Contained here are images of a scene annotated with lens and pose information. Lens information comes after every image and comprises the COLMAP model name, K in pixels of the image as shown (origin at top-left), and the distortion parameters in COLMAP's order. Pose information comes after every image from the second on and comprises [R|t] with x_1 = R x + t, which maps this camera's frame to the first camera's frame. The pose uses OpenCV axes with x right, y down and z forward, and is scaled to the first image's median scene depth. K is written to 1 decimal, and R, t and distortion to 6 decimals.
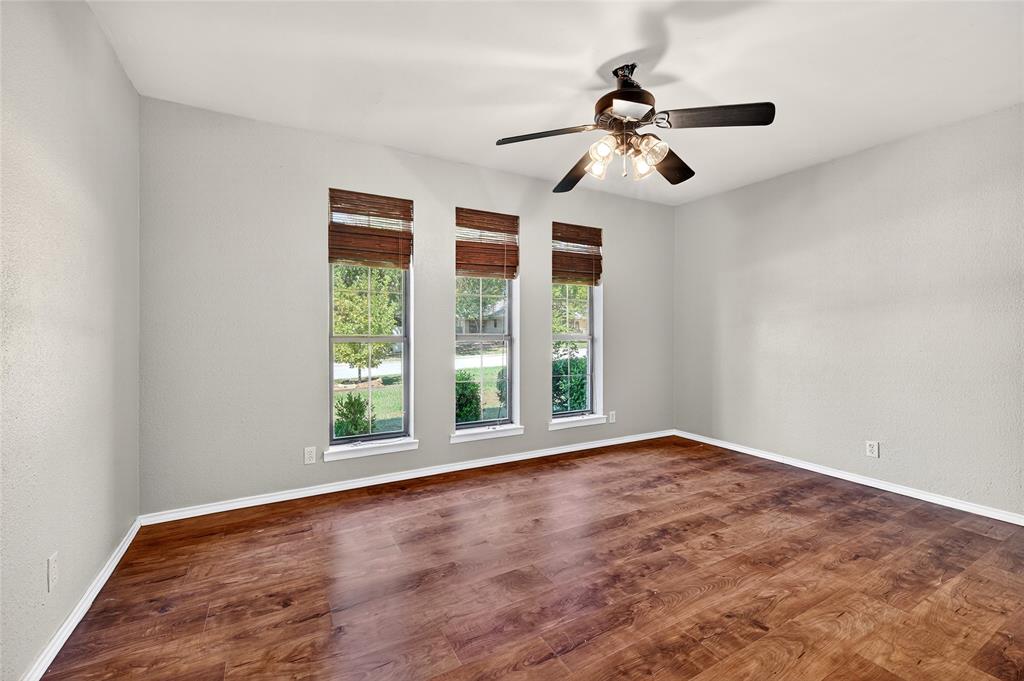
lens RADIAL K [[419.3, 0, 515.2], [0, 419.3, 334.7], [0, 0, 1]] dist [-0.003712, 0.001345]
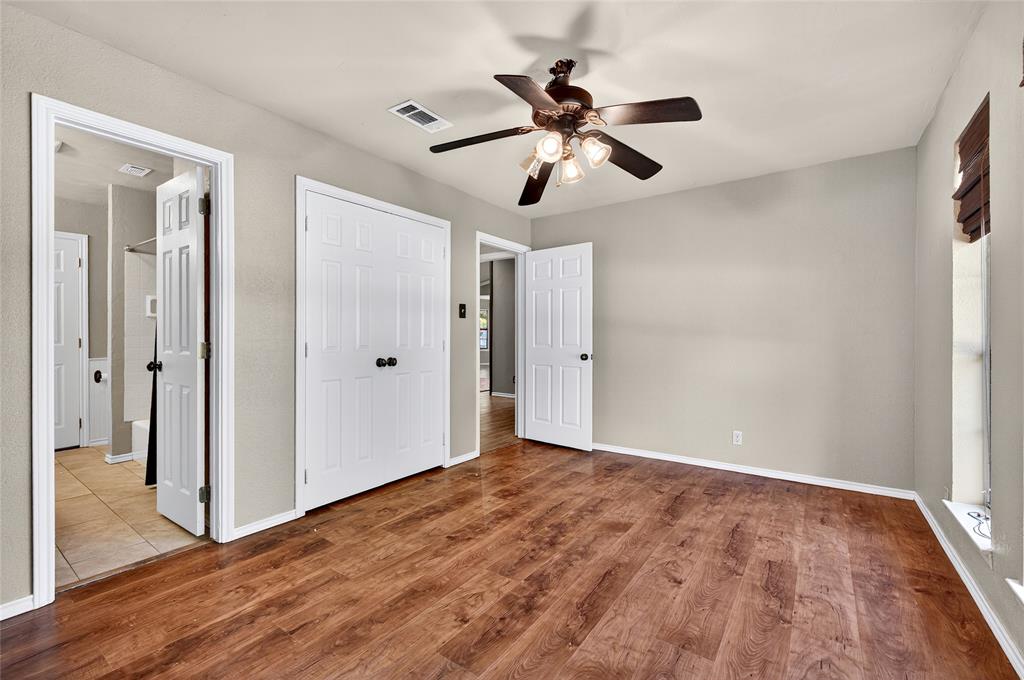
lens RADIAL K [[419.3, 0, 510.5], [0, 419.3, 335.4], [0, 0, 1]] dist [-0.003712, 0.001345]
pose [[-0.905111, -0.005540, -0.425139, 0.836862], [-0.004962, 0.999985, -0.002466, -0.012863], [0.425146, -0.000123, -0.905125, 1.976073]]
